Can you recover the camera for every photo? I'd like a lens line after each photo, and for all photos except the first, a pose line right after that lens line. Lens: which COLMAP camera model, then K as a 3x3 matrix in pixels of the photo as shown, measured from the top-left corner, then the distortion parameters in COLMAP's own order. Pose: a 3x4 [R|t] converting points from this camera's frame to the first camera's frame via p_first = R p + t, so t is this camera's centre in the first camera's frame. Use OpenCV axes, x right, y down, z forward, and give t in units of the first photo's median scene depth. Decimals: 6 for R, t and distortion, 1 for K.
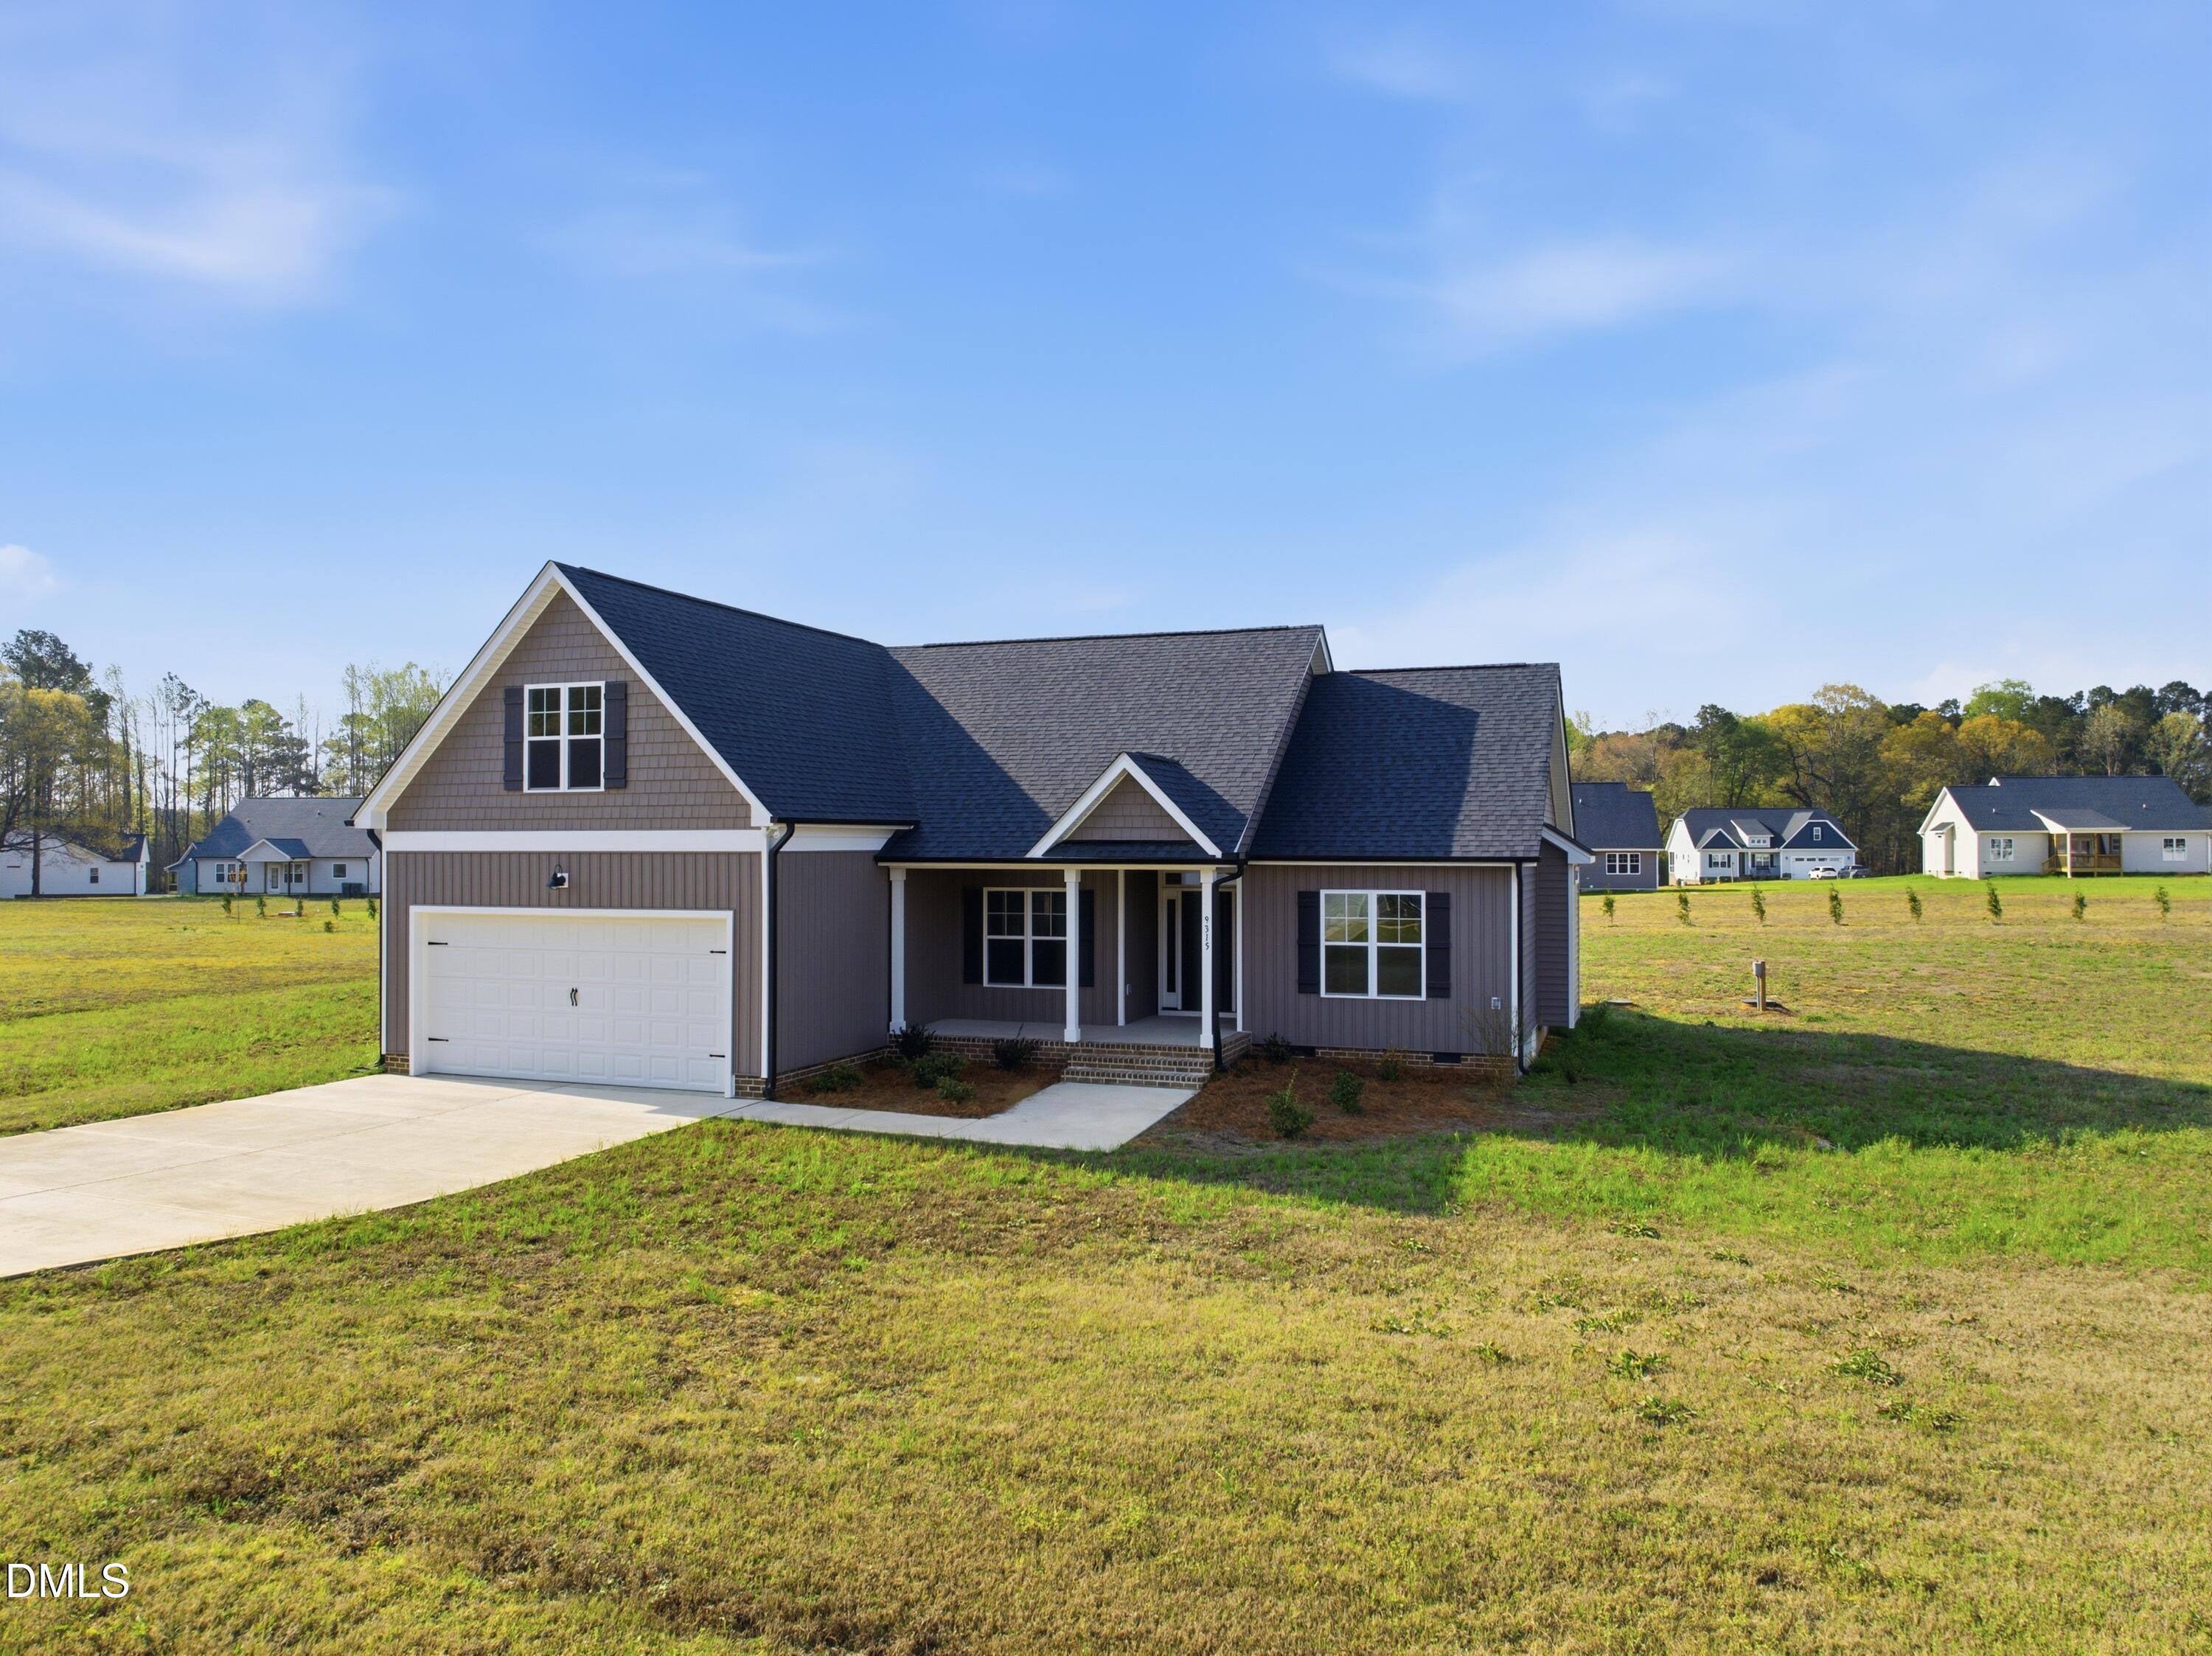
lens RADIAL K [[1560.8, 0, 1118.2], [0, 1560.8, 811.9], [0, 0, 1]] dist [-0.018435, -0.044003]
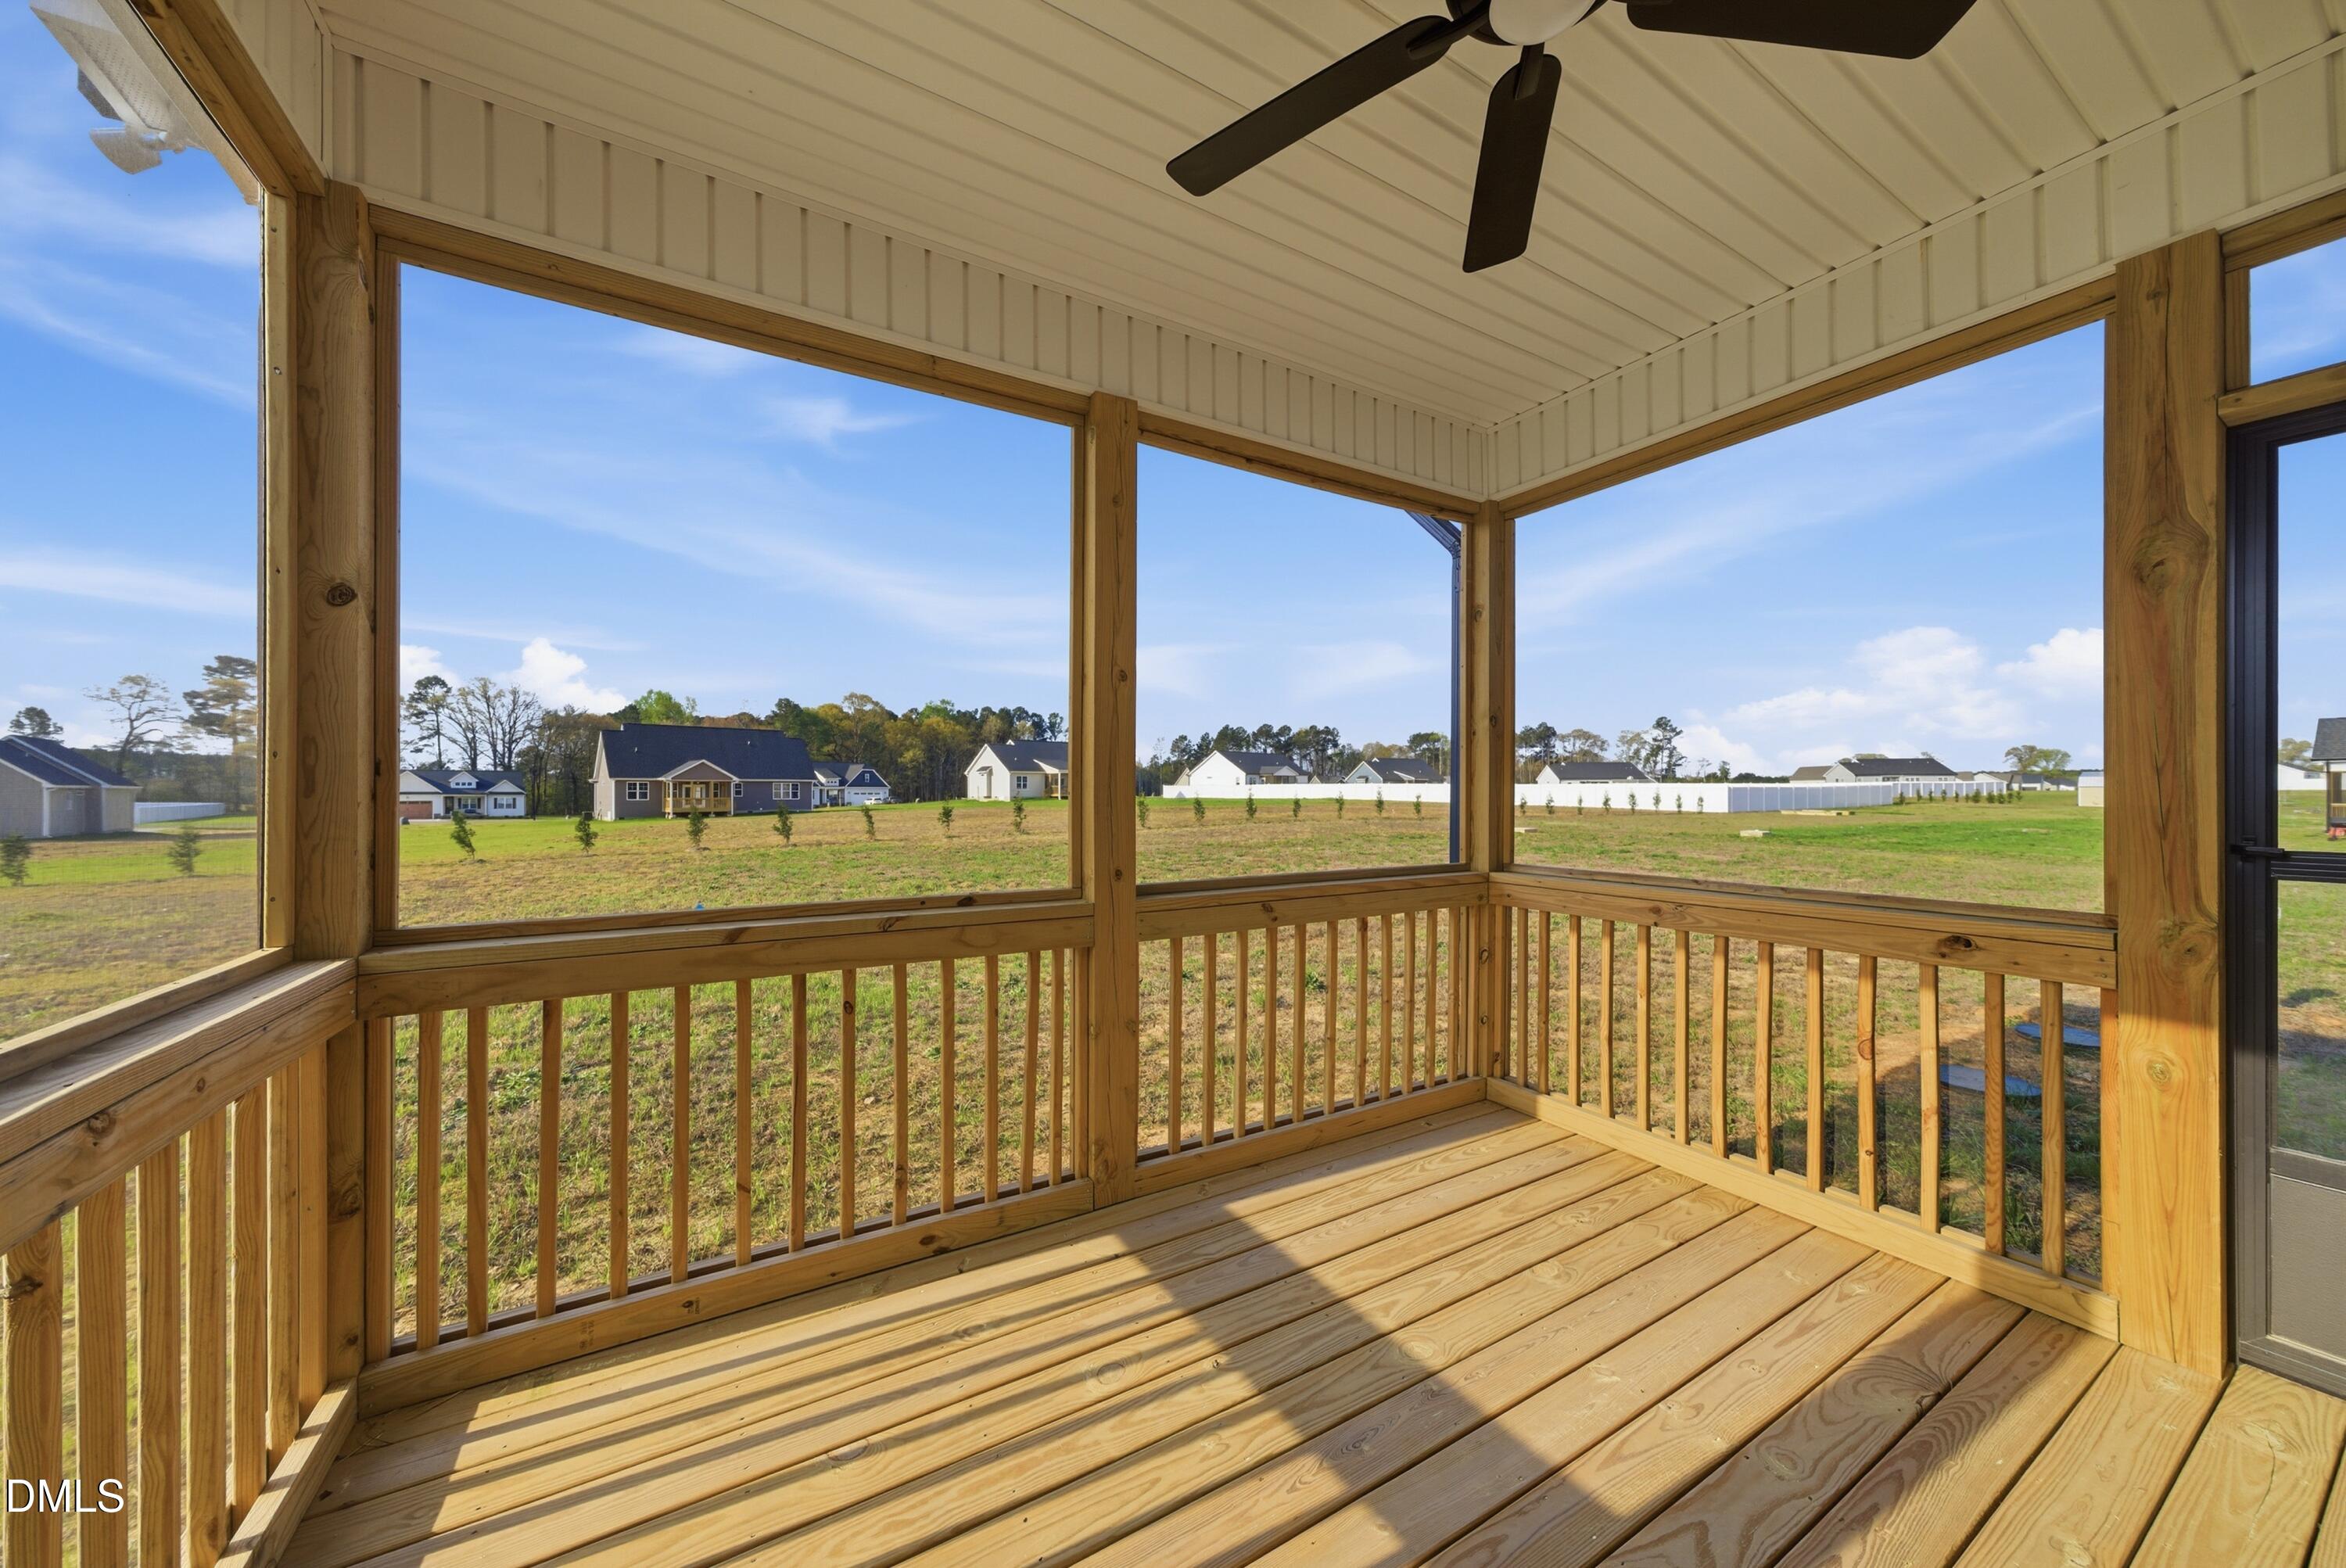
lens RADIAL K [[824.5, 0, 1173.0], [0, 824.5, 784.0], [0, 0, 1]] dist [-0.001087, 0.000185]
pose [[0.646106, 0.007143, 0.763214, 0.002001], [-0.014429, 0.999892, 0.002857, 0.099664], [-0.763111, -0.012858, 0.646140, 1.516782]]
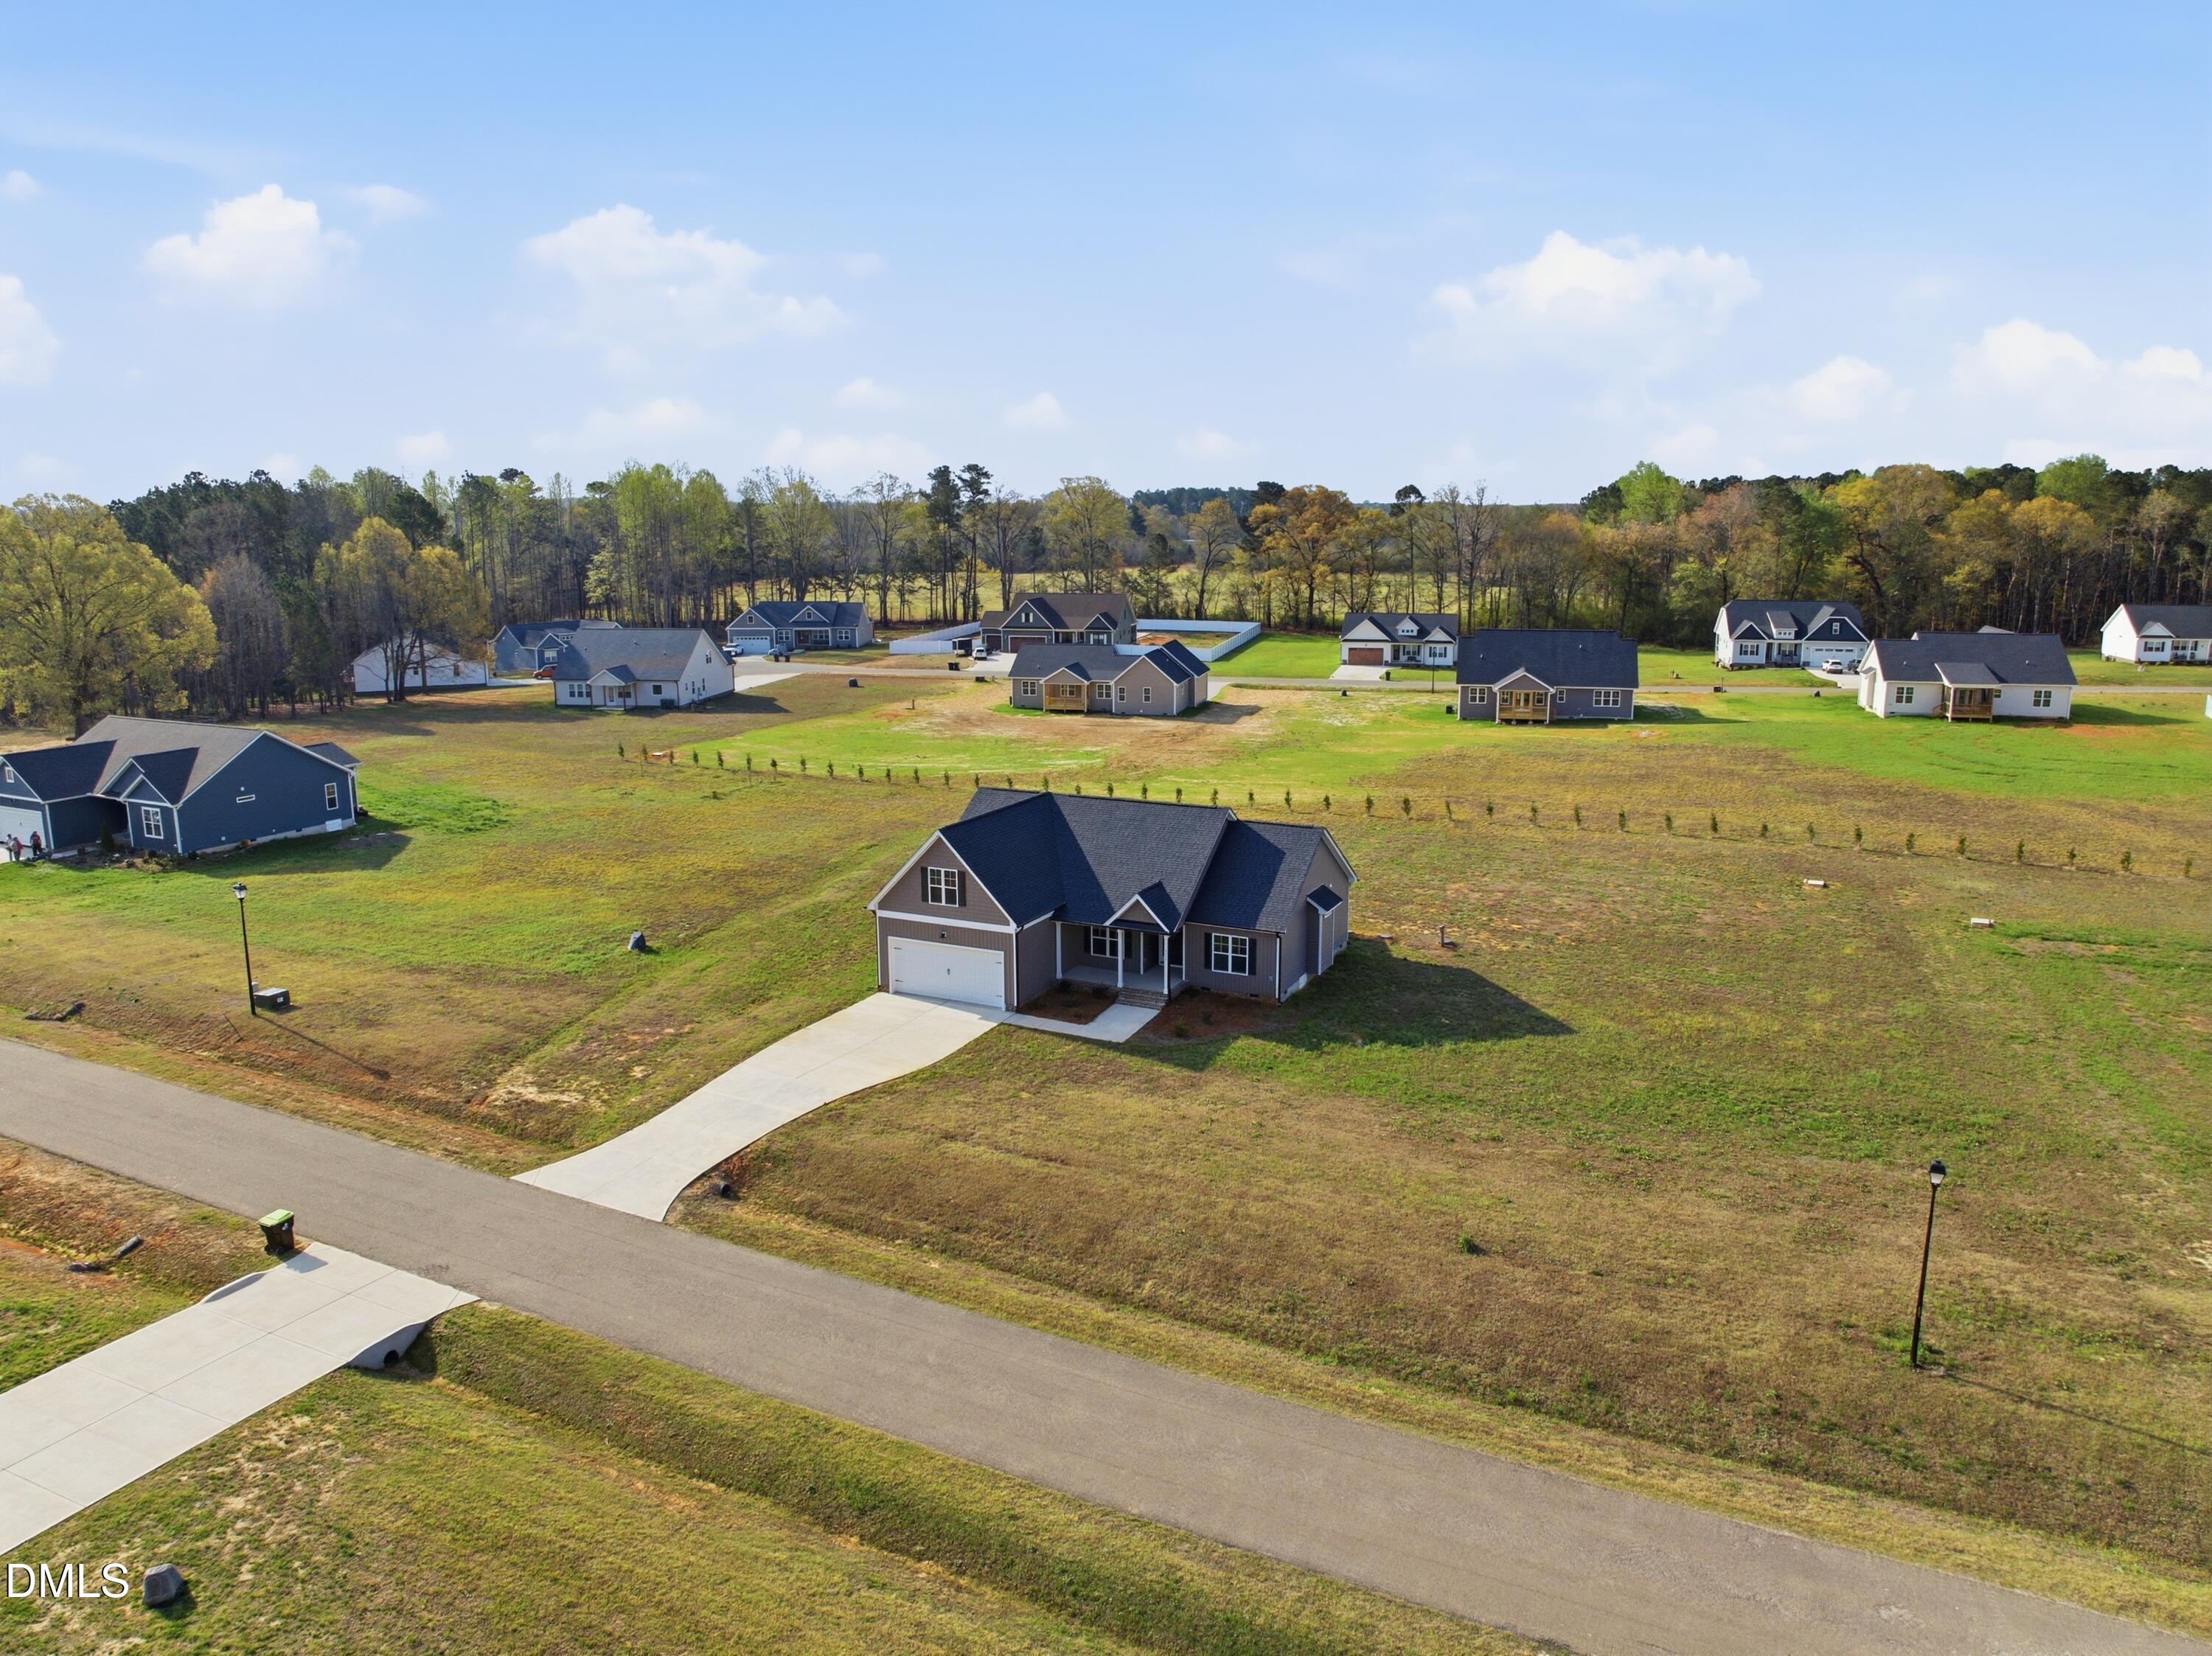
lens RADIAL K [[1560.8, 0, 1118.2], [0, 1560.8, 811.9], [0, 0, 1]] dist [-0.018435, -0.044003]
pose [[0.994634, 0.018787, -0.101734, 0.245526], [0.003320, 0.977068, 0.212900, -0.755201], [0.103401, -0.212095, 0.971763, -1.656693]]
